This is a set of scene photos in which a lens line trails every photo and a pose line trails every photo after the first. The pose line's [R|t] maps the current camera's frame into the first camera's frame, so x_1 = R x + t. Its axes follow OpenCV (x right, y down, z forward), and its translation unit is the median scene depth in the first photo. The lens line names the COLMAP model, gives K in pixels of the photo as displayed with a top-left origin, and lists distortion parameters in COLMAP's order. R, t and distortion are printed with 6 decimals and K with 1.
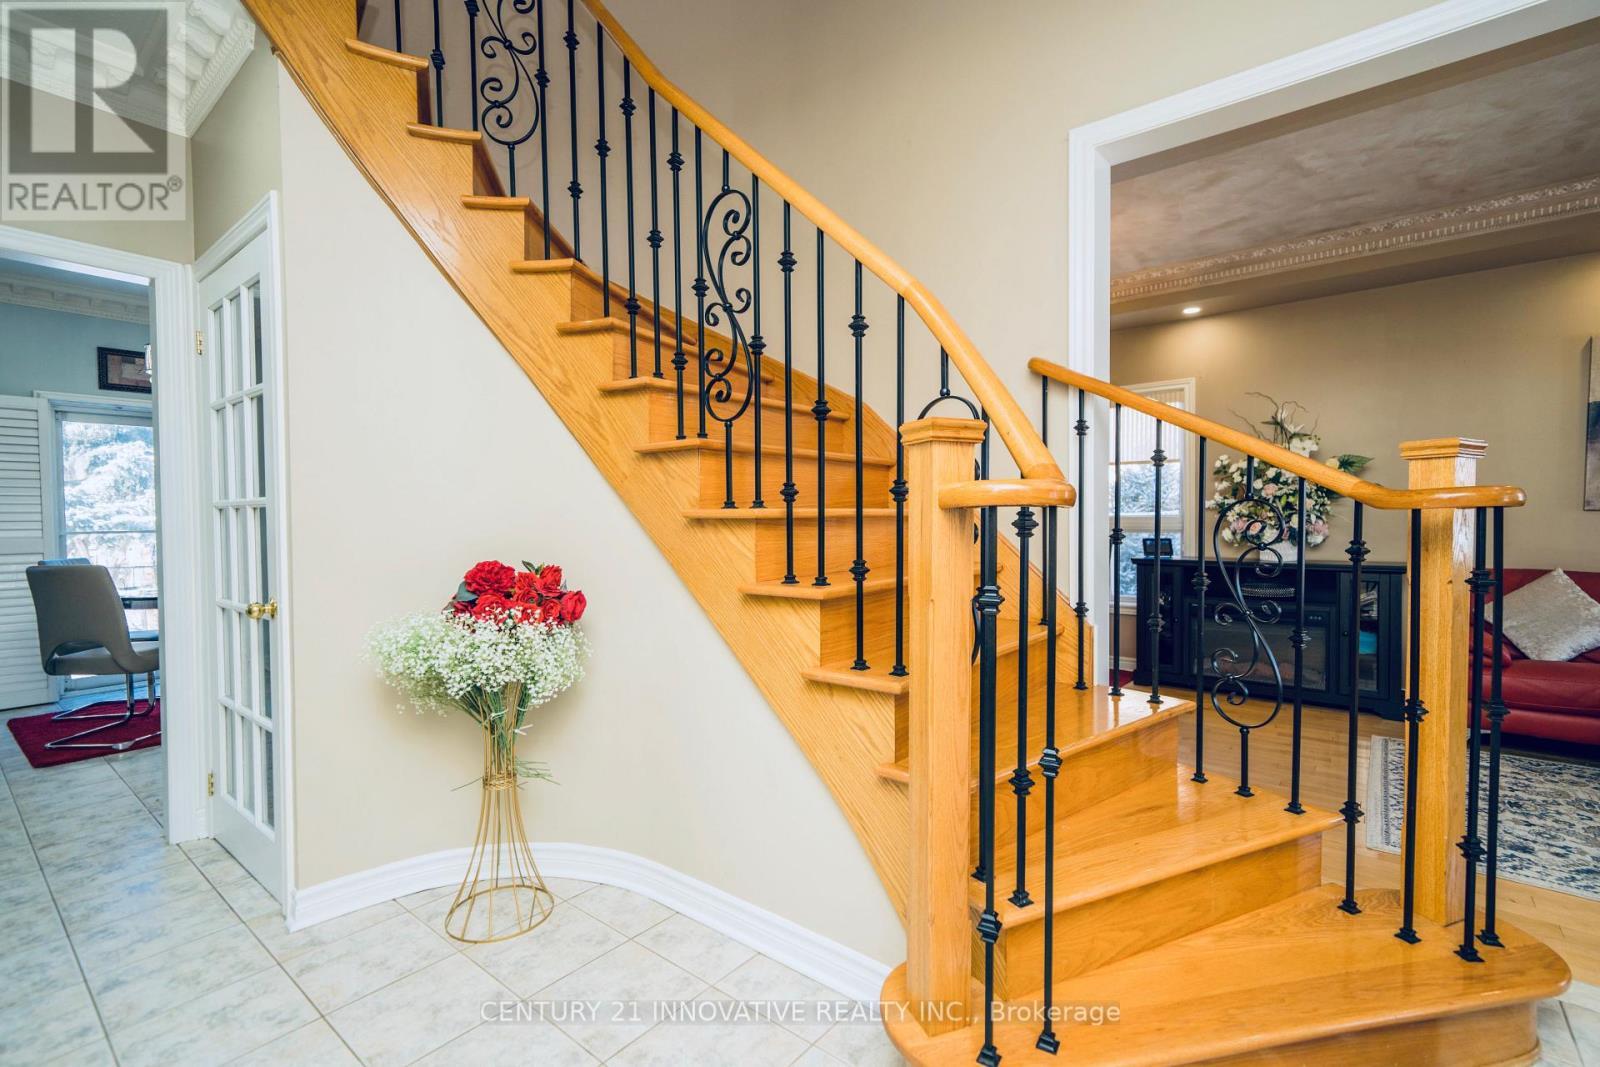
lens RADIAL K [[724.3, 0, 787.8], [0, 724.3, 528.4], [0, 0, 1]] dist [0.010087, 0.001613]
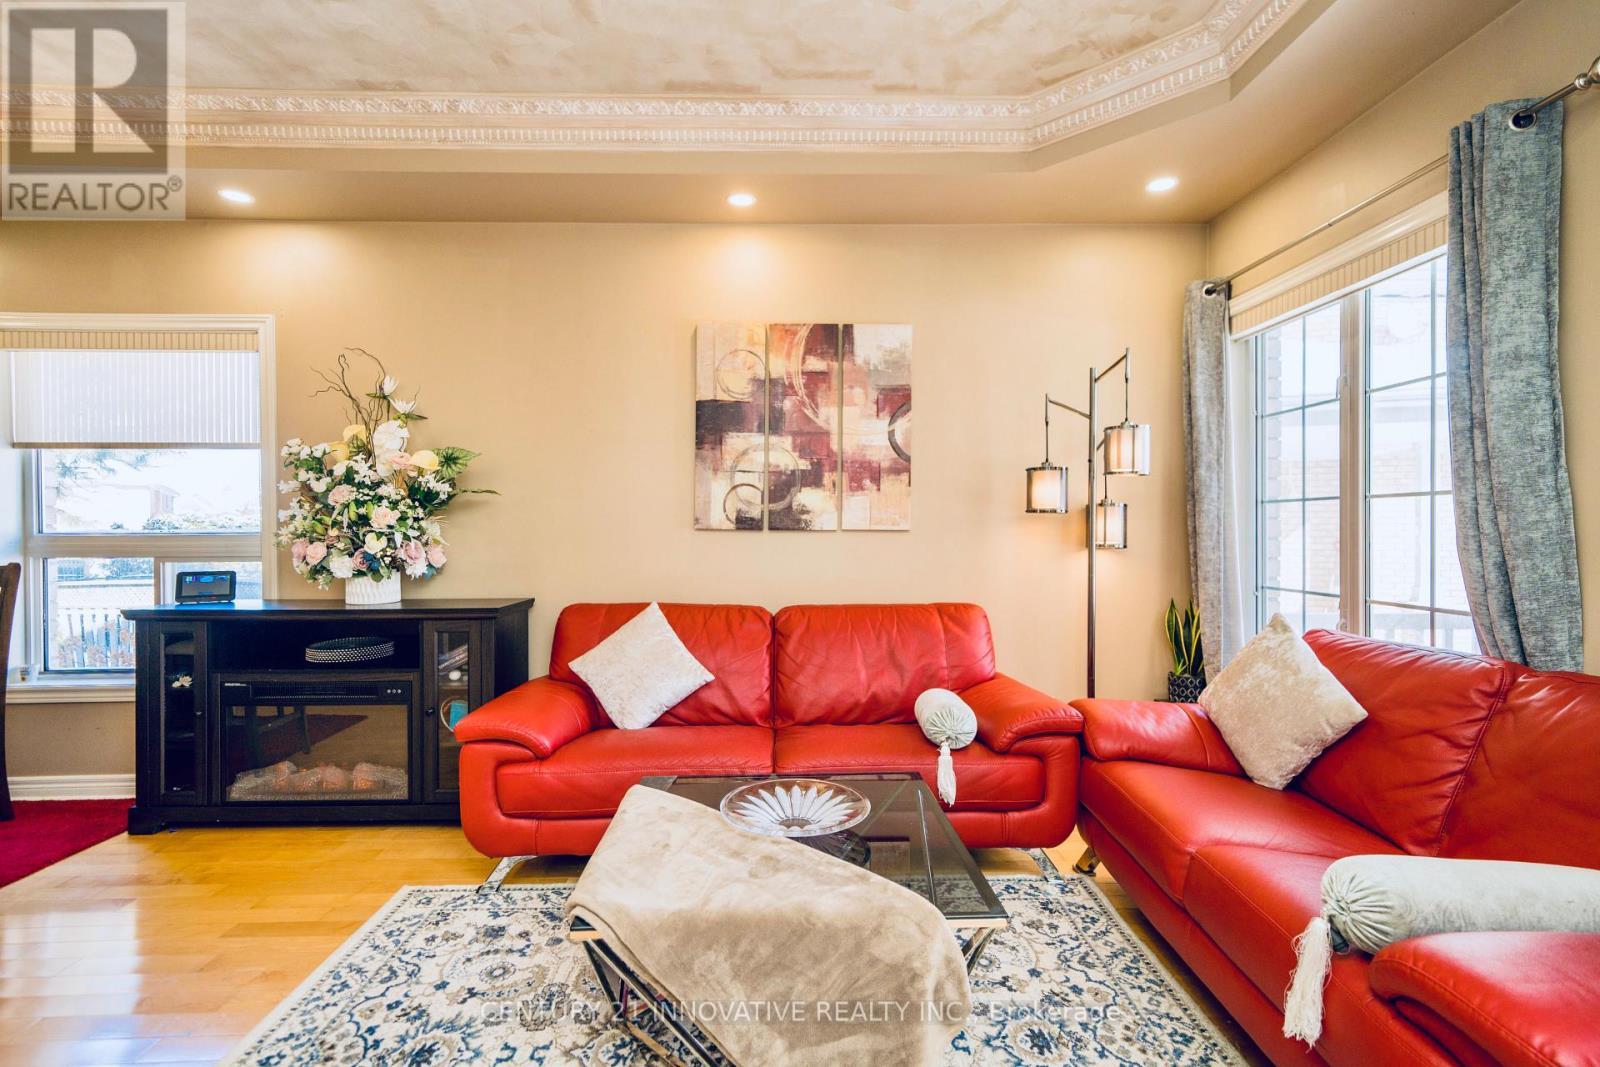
lens RADIAL K [[724.3, 0, 790.5], [0, 724.3, 533.3], [0, 0, 1]] dist [0.010087, 0.001613]
pose [[0.760343, -0.000577, 0.649522, 0.622408], [0.008646, 0.999920, -0.009233, -0.010642], [-0.649464, 0.012636, 0.760287, 0.291027]]
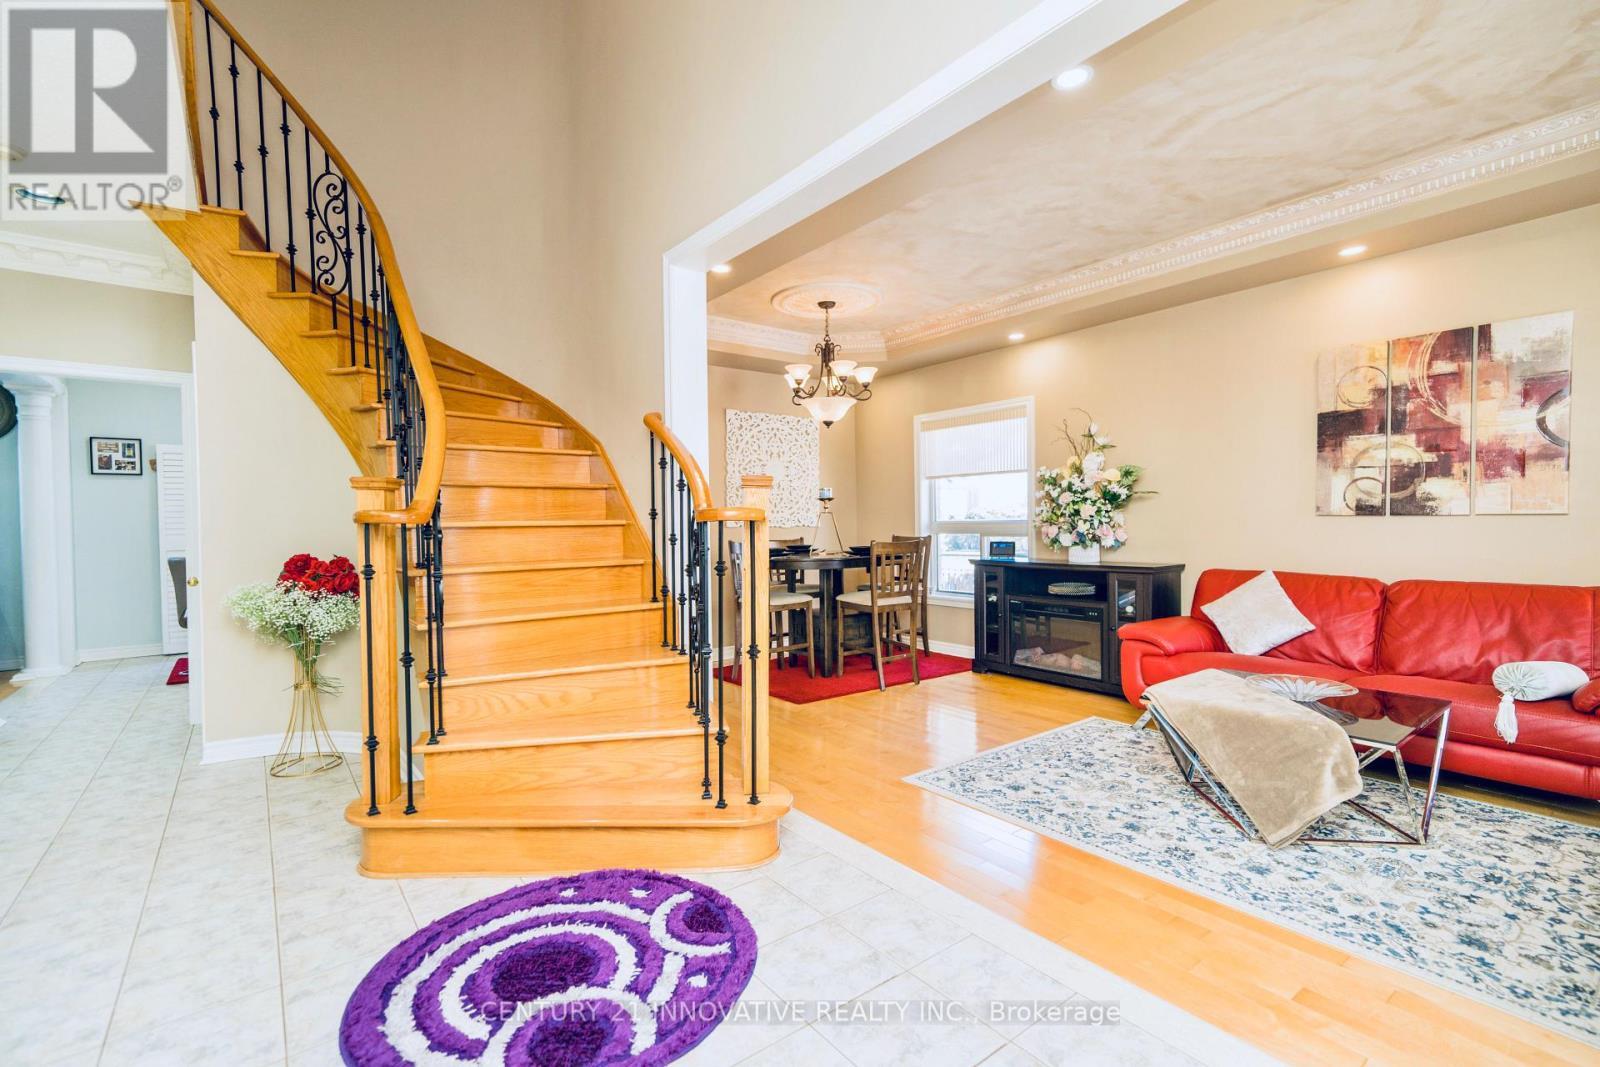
lens RADIAL K [[724.3, 0, 795.9], [0, 724.3, 531.2], [0, 0, 1]] dist [0.010087, 0.001613]
pose [[0.971142, -0.002119, -0.238495, 0.599240], [0.001831, 0.999997, -0.001427, -0.001439], [0.238497, 0.000949, 0.971143, -0.192520]]
